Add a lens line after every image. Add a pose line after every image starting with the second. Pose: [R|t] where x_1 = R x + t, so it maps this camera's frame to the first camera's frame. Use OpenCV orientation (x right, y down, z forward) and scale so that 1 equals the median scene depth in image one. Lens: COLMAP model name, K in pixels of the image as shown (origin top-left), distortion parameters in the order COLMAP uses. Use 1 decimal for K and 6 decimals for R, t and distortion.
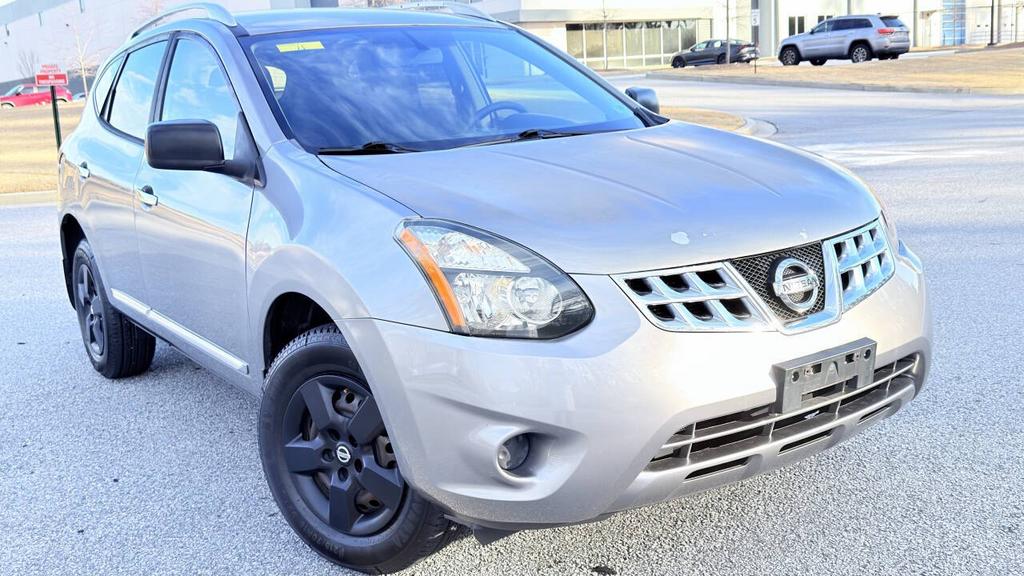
lens RADIAL K [[1049.3, 0, 511.1], [0, 1049.3, 295.1], [0, 0, 1]] dist [0.032373, 0.000000]
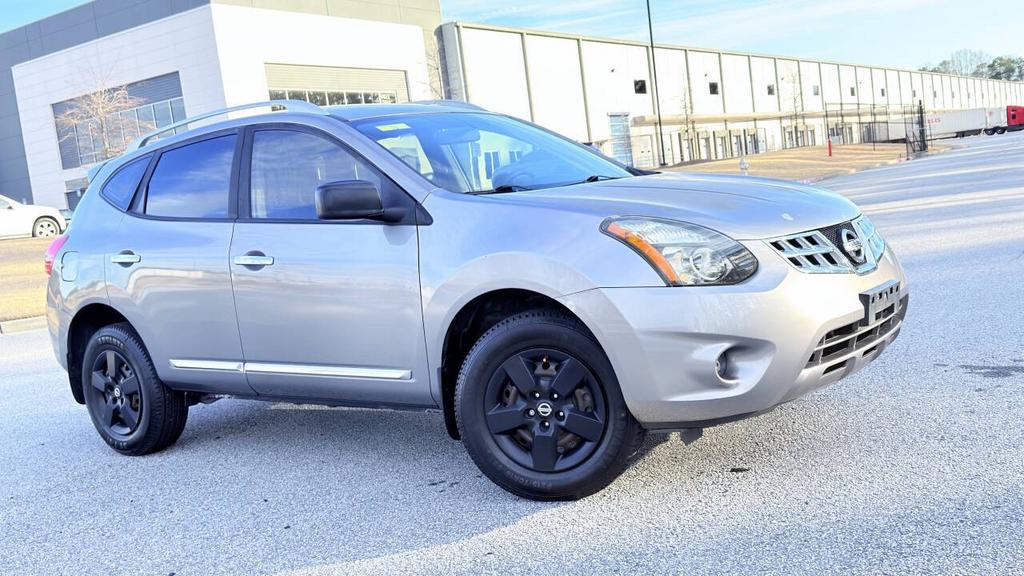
lens RADIAL K [[1050.6, 0, 512.1], [0, 1050.6, 283.8], [0, 0, 1]] dist [0.052685, 0.000000]
pose [[0.954446, -0.079659, 0.287553, -0.589249], [0.119471, 0.985108, -0.123648, 0.161220], [-0.273422, 0.152369, 0.949750, -0.274197]]
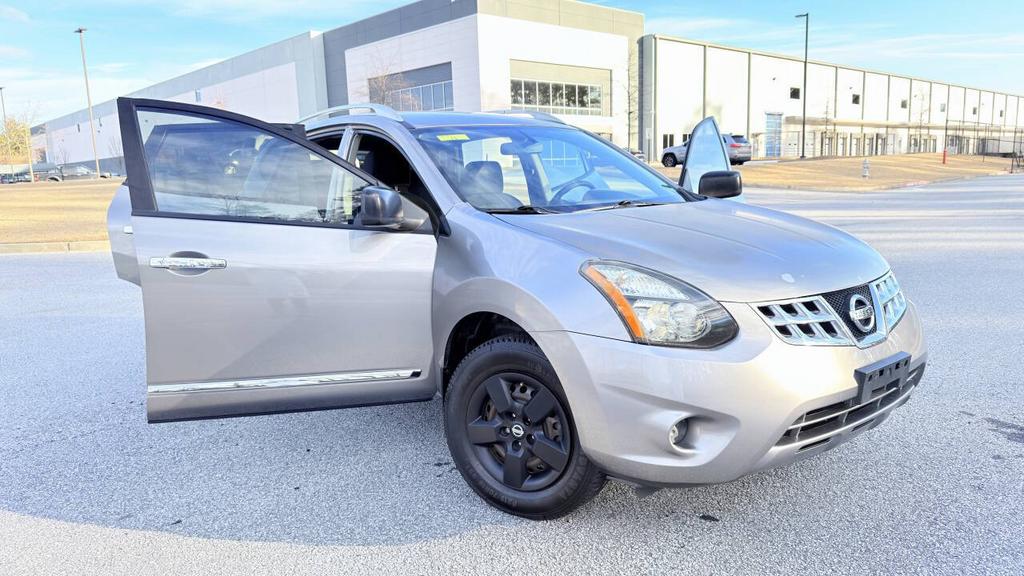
lens RADIAL K [[744.7, 0, 510.0], [0, 744.7, 287.0], [0, 0, 1]] dist [0.028454, -0.028213]
pose [[0.997380, 0.021811, 0.068972, -0.251803], [-0.018428, 0.998614, -0.049309, 0.012594], [-0.069952, 0.047909, 0.996399, 0.026675]]
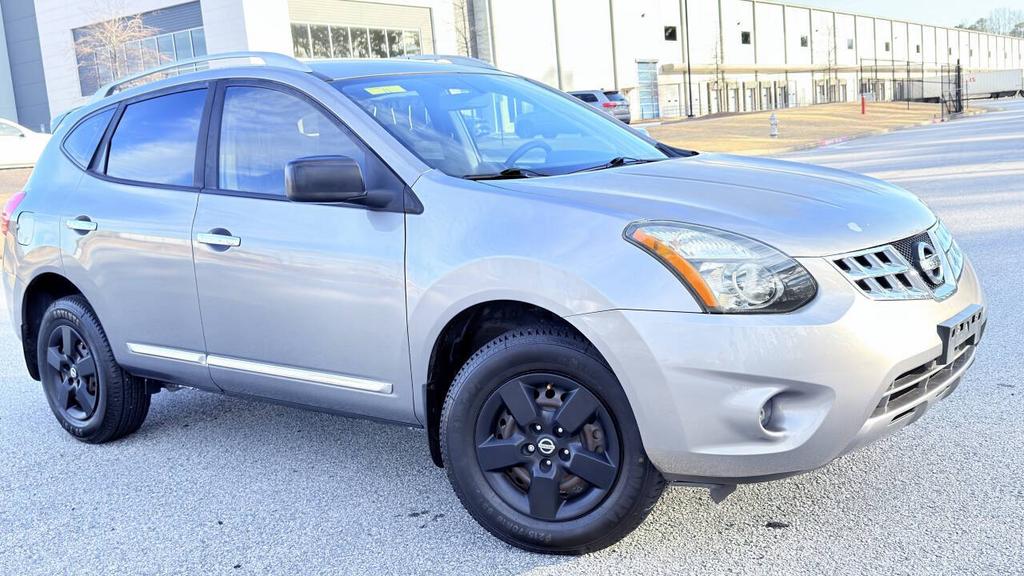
lens RADIAL K [[1049.3, 0, 513.7], [0, 1049.3, 285.9], [0, 0, 1]] dist [0.032373, 0.000000]
pose [[0.961742, -0.055611, 0.268253, -0.496882], [0.076858, 0.994627, -0.069358, 0.061385], [-0.262955, 0.087322, 0.960848, -0.056352]]
